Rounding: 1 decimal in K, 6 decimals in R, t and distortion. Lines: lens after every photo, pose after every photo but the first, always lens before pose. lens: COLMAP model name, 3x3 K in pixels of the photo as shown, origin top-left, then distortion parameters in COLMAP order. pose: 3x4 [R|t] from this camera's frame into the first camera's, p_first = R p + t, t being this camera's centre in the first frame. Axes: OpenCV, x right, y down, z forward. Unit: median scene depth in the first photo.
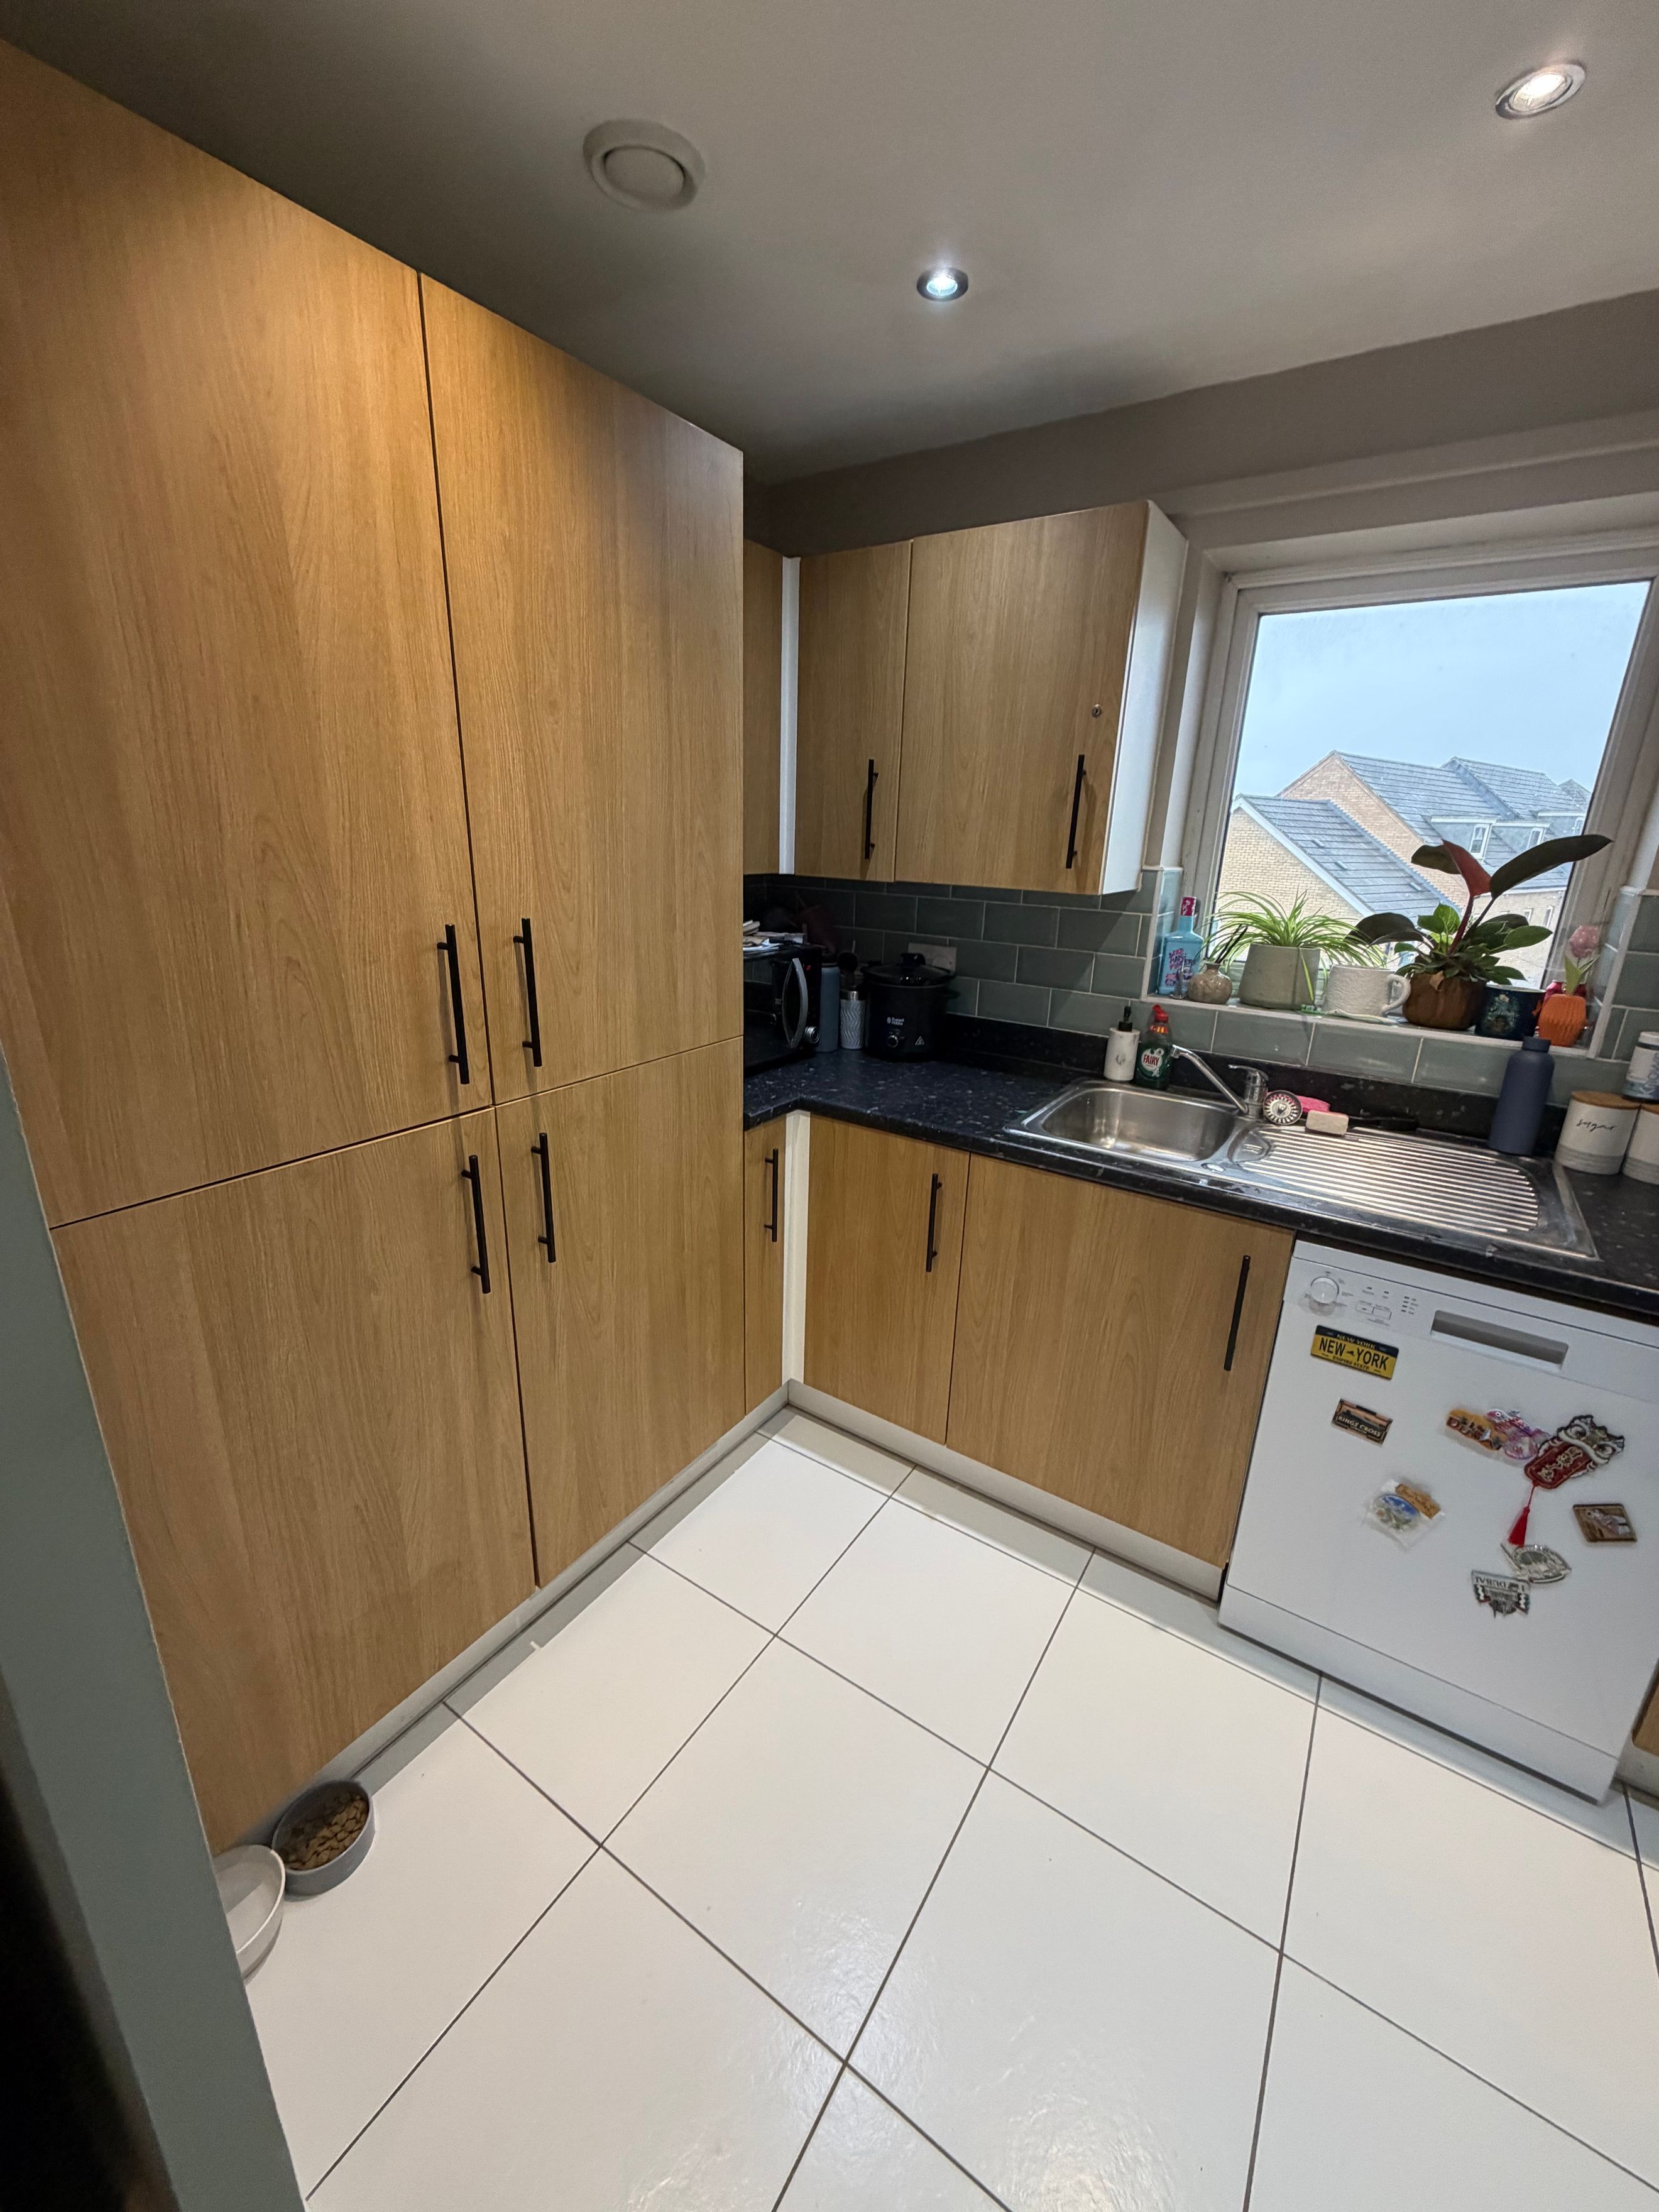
lens RADIAL K [[884.0, 0, 826.4], [0, 884.0, 1100.9], [0, 0, 1]] dist [-0.001530, 0.000519]
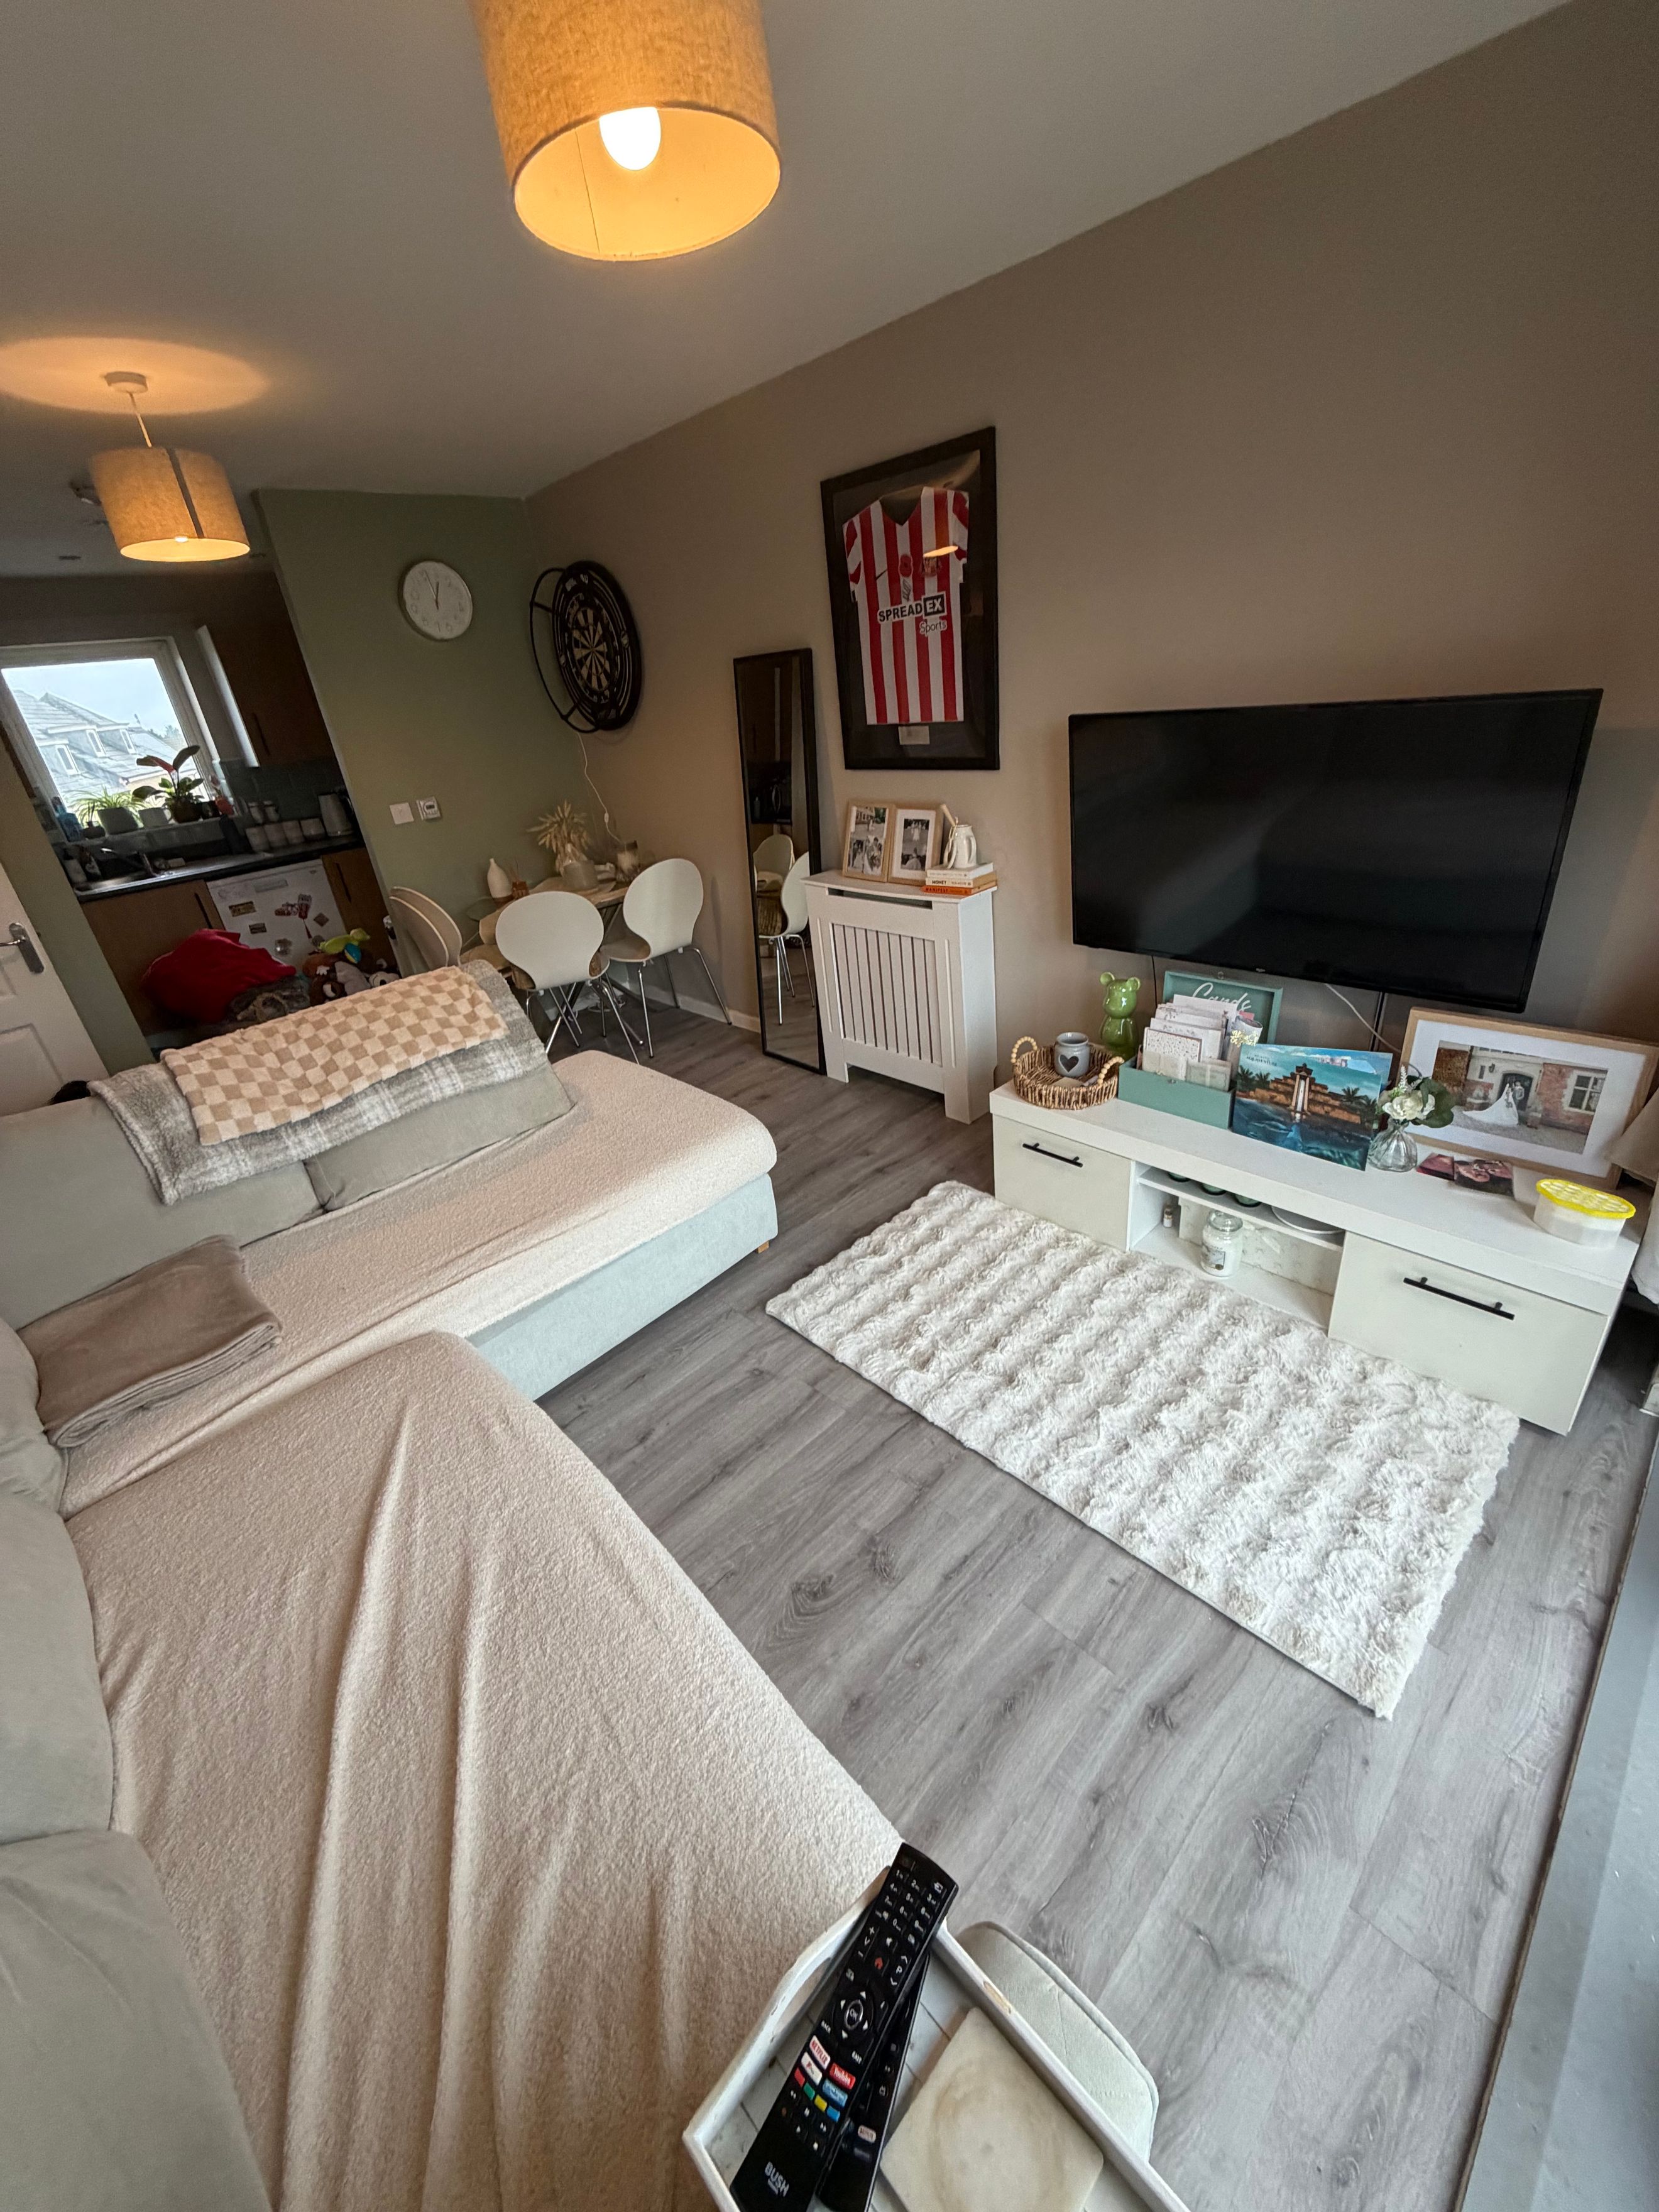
lens RADIAL K [[884.0, 0, 831.3], [0, 884.0, 1111.1], [0, 0, 1]] dist [-0.001530, 0.000519]
pose [[0.201047, -0.482524, 0.852497, -1.804931], [0.401526, 0.834391, 0.377583, 0.462746], [-0.893508, 0.266388, 0.361497, -1.654577]]
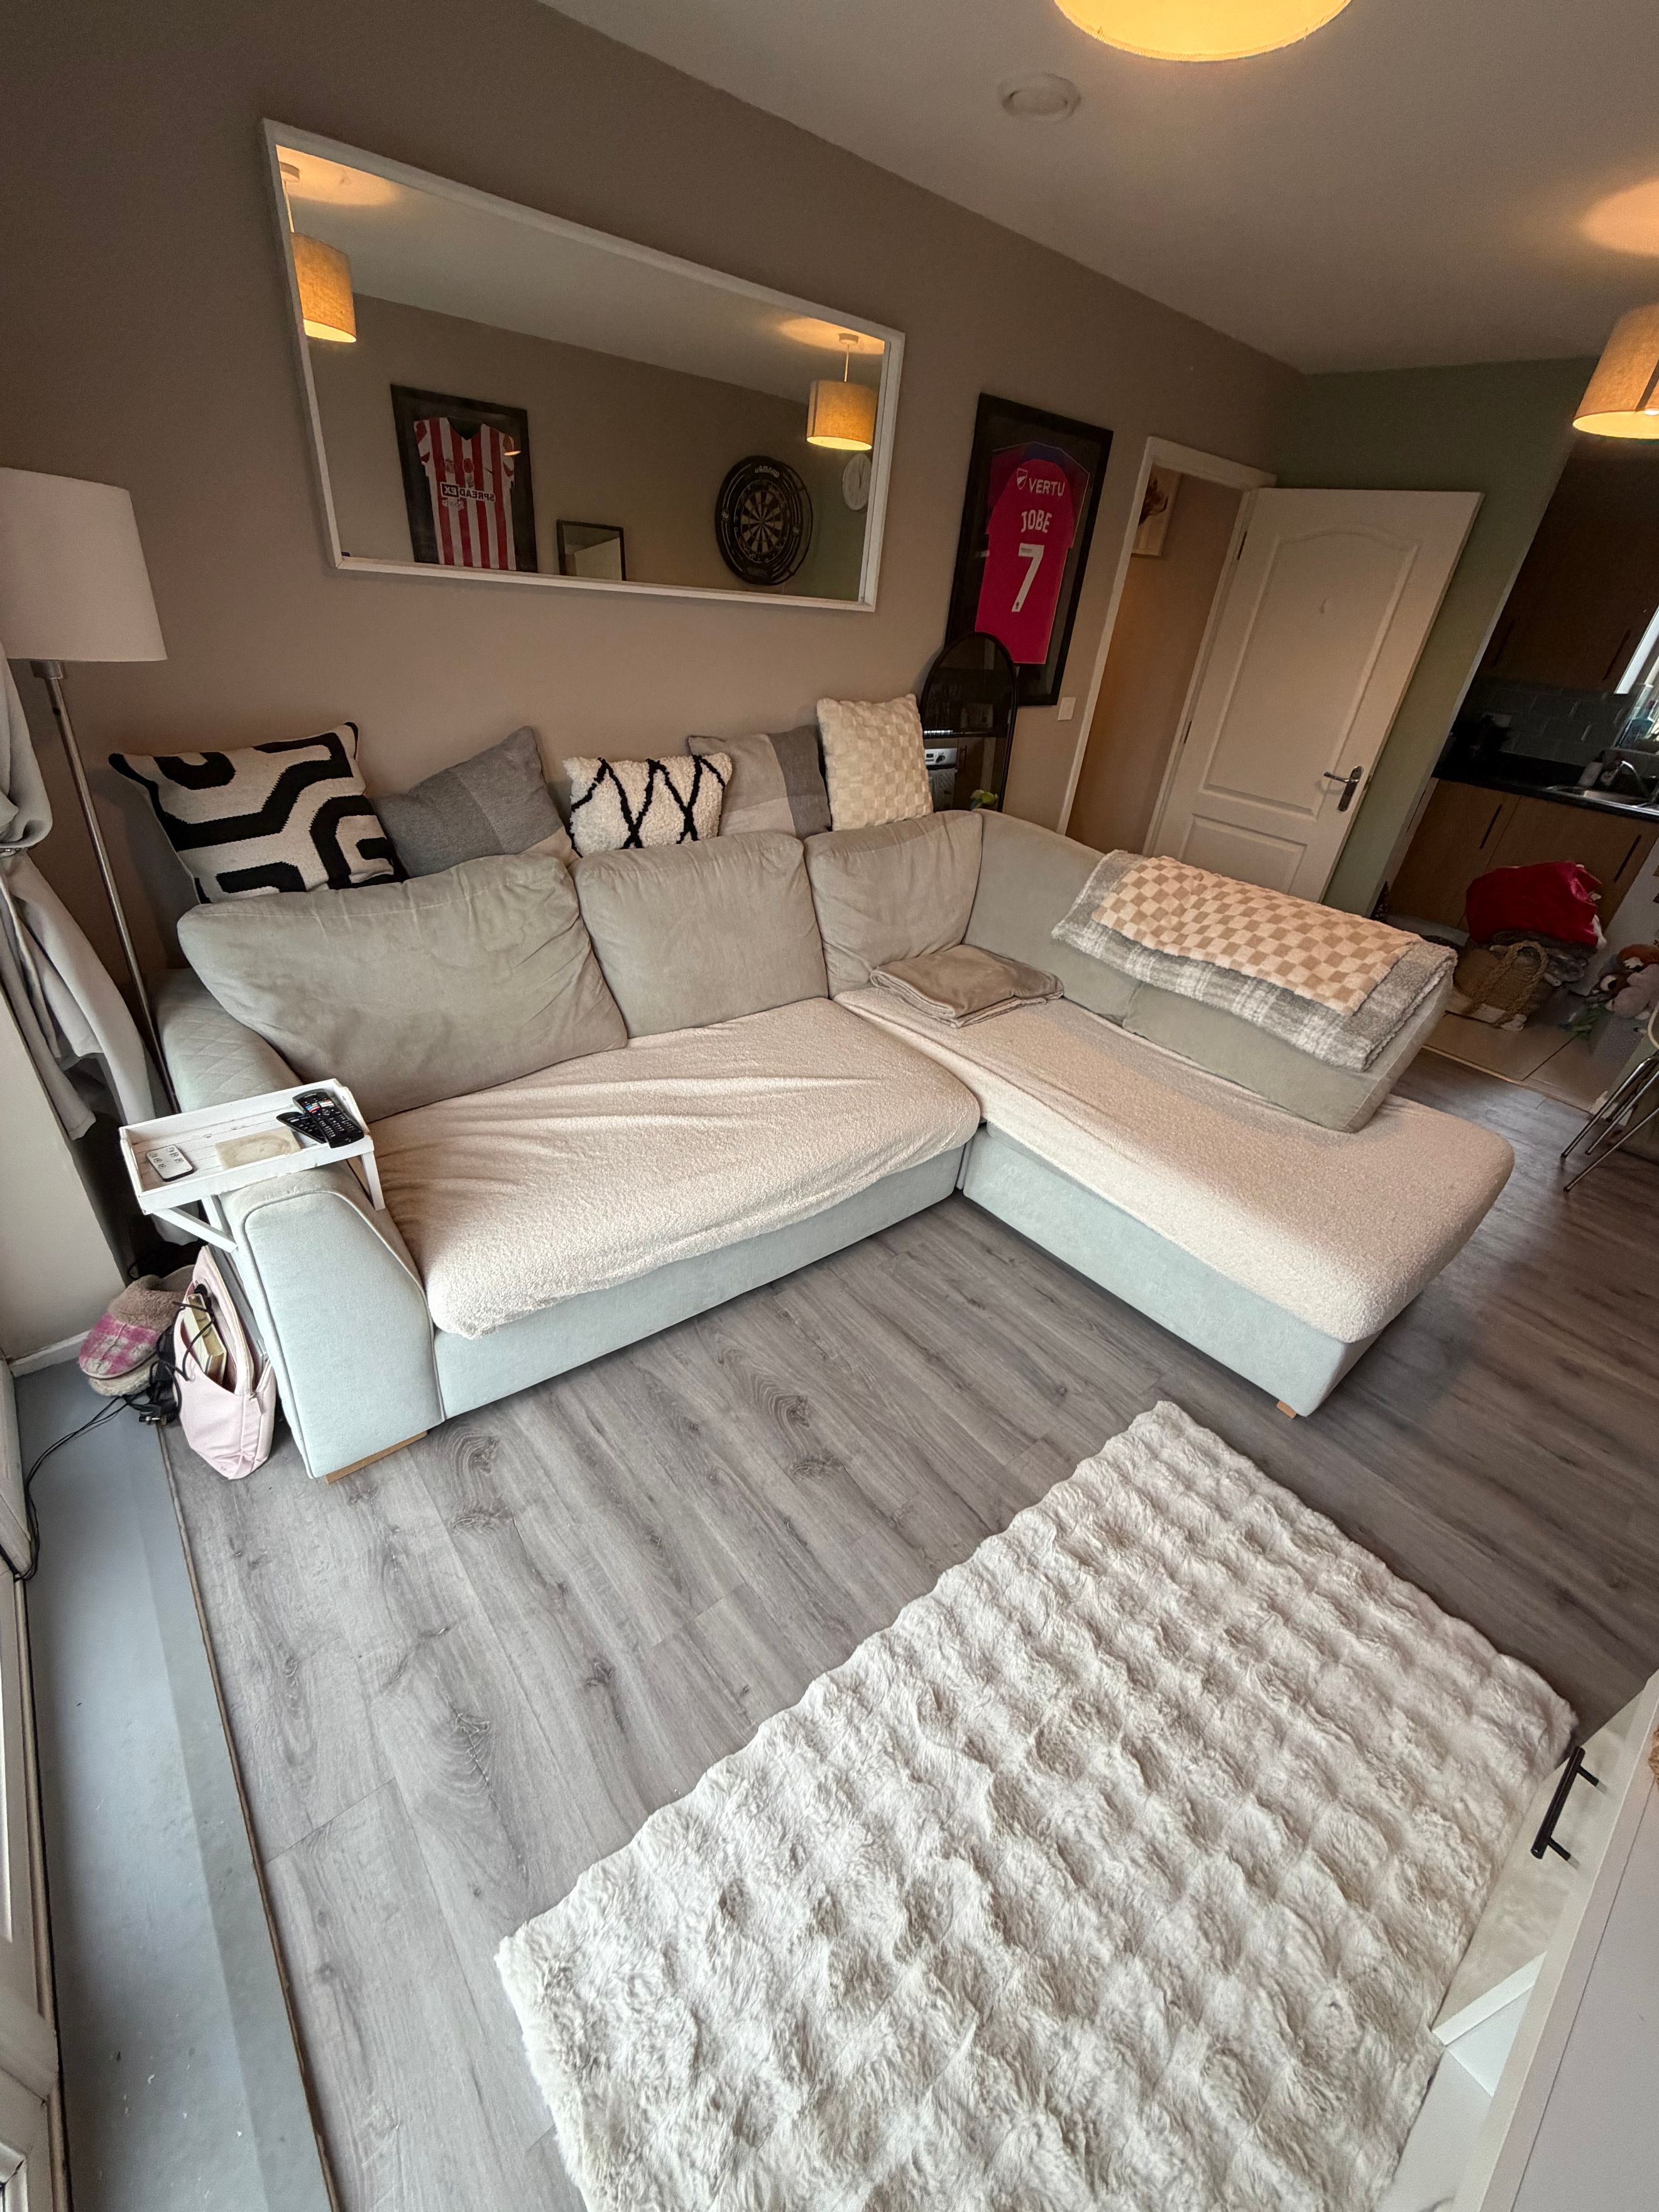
lens RADIAL K [[884.0, 0, 820.2], [0, 884.0, 1100.1], [0, 0, 1]] dist [-0.001530, 0.000519]
pose [[0.954262, 0.207117, -0.215606, -1.043994], [-0.155998, 0.960149, 0.231903, 0.632113], [0.255045, -0.187663, 0.948544, -2.111669]]
